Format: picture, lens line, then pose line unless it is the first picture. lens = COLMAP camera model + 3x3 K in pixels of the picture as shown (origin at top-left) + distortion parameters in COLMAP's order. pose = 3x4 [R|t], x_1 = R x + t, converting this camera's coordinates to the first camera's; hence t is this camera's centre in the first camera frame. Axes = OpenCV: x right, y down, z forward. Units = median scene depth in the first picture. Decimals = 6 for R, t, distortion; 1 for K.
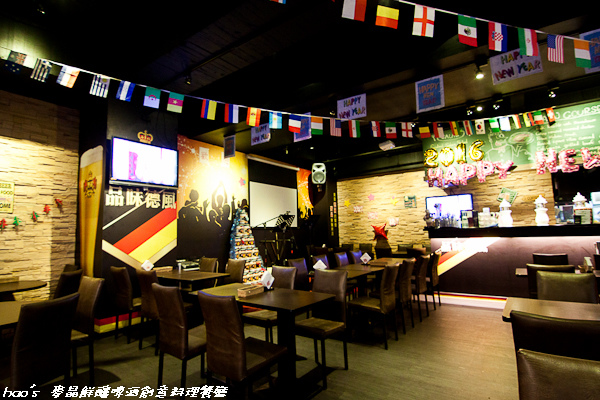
lens RADIAL K [[309.9, 0, 300.0], [0, 309.9, 200.0], [0, 0, 1]] dist [-0.015180, -0.001244]
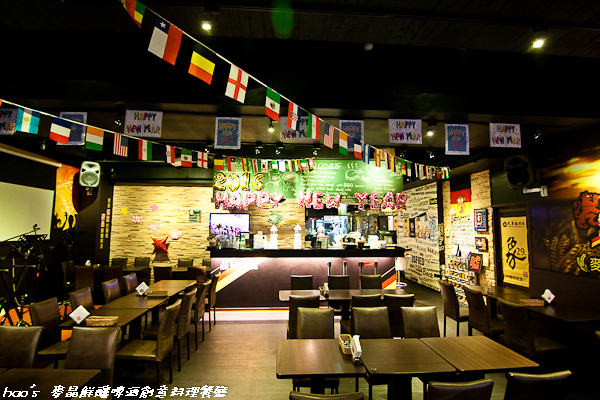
lens RADIAL K [[296.9, 0, 300.0], [0, 296.9, 200.0], [0, 0, 1]] dist [-0.018963, -0.000434]
pose [[0.766713, 0.092323, 0.635317, -0.004342], [-0.093799, 0.995096, -0.031408, -0.070881], [-0.635101, -0.035511, 0.771612, 0.044780]]
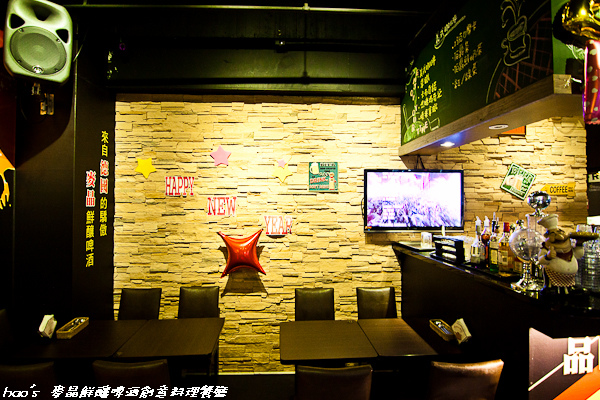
lens RADIAL K [[309.9, 0, 300.0], [0, 309.9, 200.0], [0, 0, 1]] dist [-0.015180, -0.001244]
pose [[0.781028, 0.039911, 0.623219, 0.120581], [-0.085071, 0.995453, 0.042863, 0.029360], [-0.618674, -0.086495, 0.780872, 1.023088]]
